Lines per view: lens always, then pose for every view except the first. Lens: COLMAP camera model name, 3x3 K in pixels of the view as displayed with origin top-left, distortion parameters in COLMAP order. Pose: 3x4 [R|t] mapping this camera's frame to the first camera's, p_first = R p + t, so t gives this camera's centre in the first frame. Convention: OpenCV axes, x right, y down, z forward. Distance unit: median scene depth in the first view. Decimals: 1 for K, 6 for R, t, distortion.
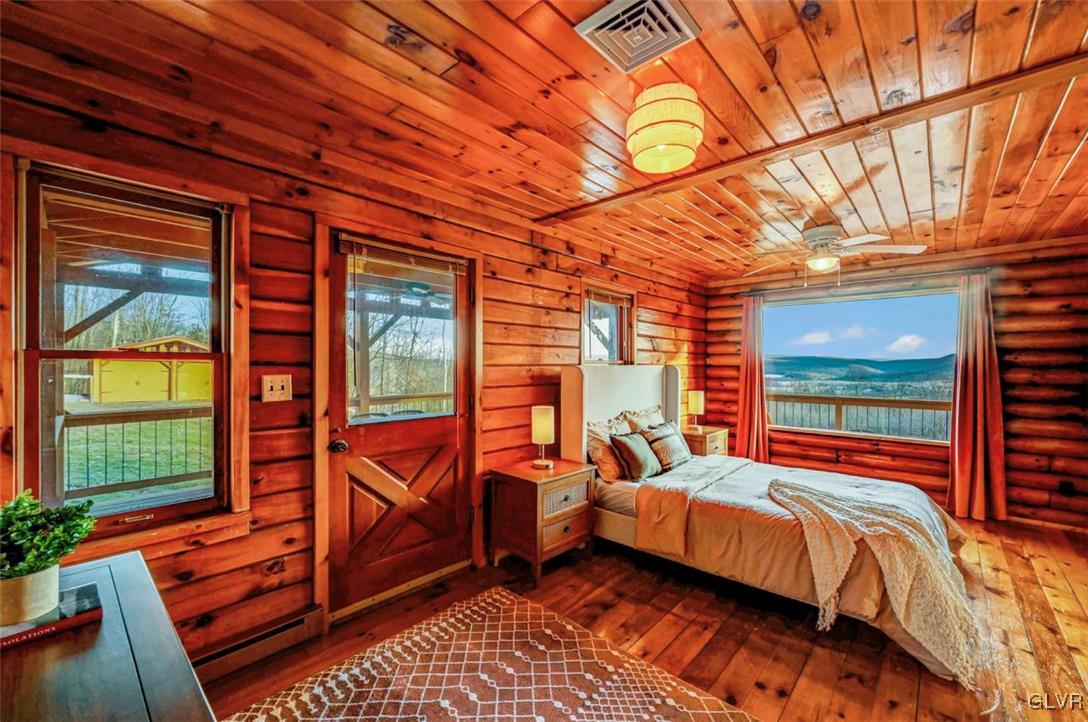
lens RADIAL K [[434.0, 0, 543.0], [0, 434.0, 367.3], [0, 0, 1]] dist [0.000280, 0.000226]
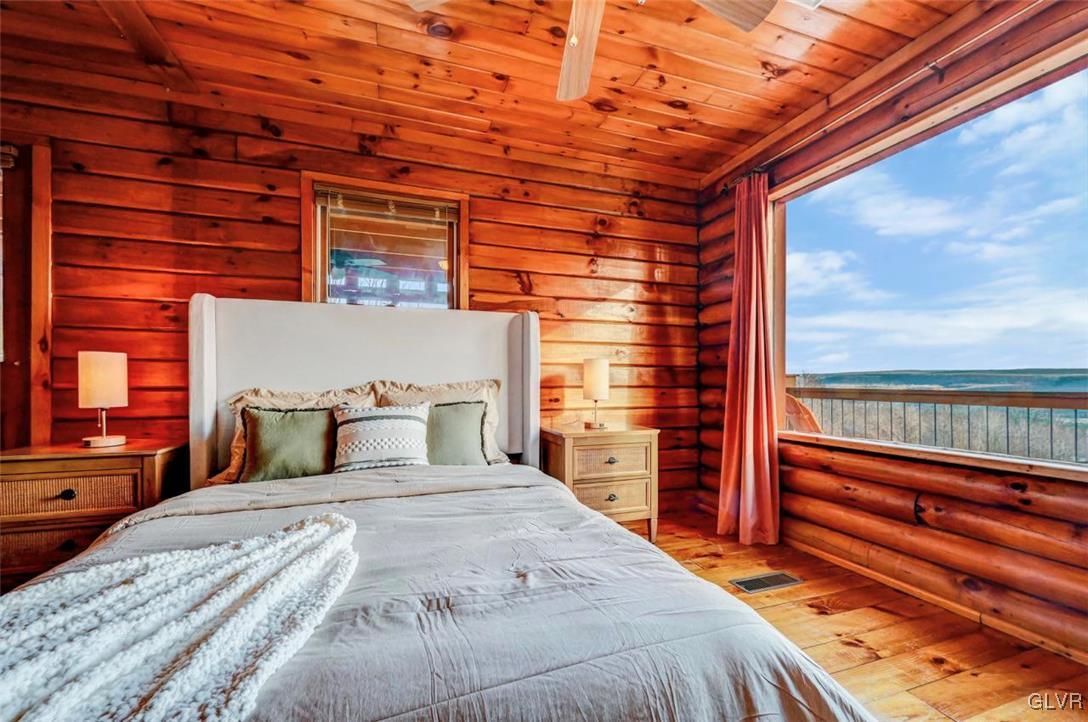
lens RADIAL K [[441.0, 0, 541.6], [0, 441.0, 385.4], [0, 0, 1]] dist [-0.000524, -0.000002]
pose [[0.877514, -0.001077, -0.479549, 0.566392], [-0.000331, 0.999996, -0.002851, 0.090631], [0.479550, 0.002661, 0.877510, 0.466660]]
